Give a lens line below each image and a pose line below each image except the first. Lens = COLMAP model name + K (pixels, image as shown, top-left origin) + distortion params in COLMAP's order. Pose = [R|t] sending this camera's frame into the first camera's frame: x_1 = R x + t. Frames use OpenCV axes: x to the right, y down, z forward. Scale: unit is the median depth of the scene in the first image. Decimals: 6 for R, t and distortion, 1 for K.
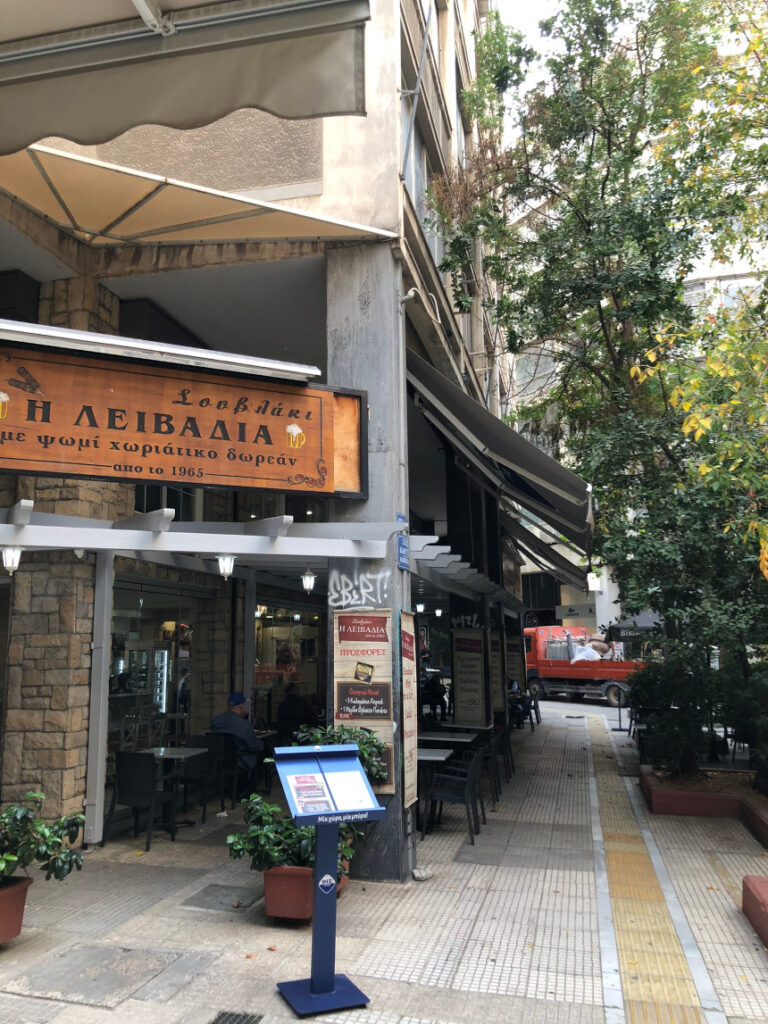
lens RADIAL K [[847.3, 0, 384.0], [0, 847.3, 512.0], [0, 0, 1]] dist [0.083453, -0.218869]
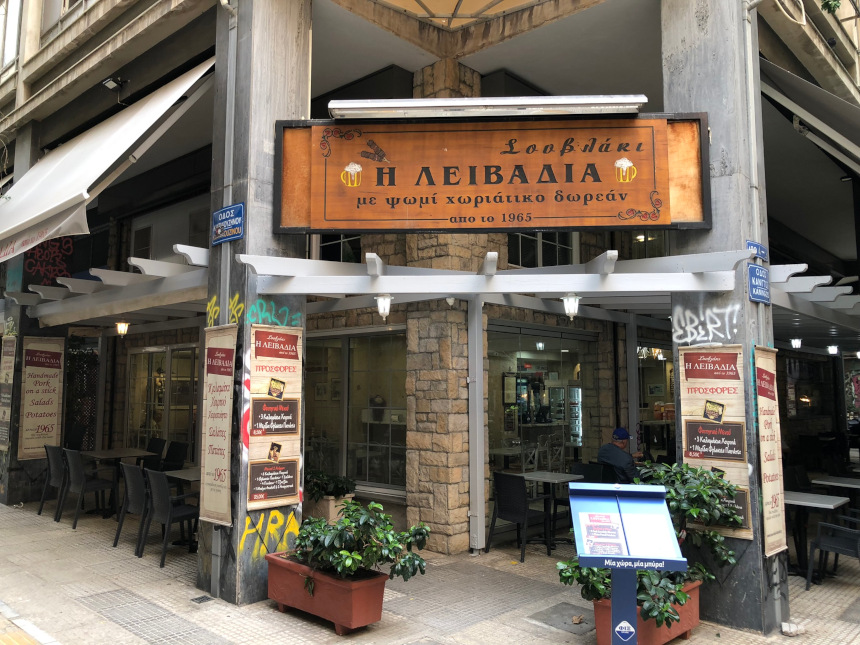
lens RADIAL K [[699.0, 0, 430.0], [0, 699.0, 322.5], [0, 0, 1]] dist [0.040820, -0.062629]
pose [[0.864109, -0.032248, -0.502270, 0.099979], [0.064233, 0.996851, 0.046505, 0.032831], [0.499189, -0.072448, 0.863459, 0.169379]]
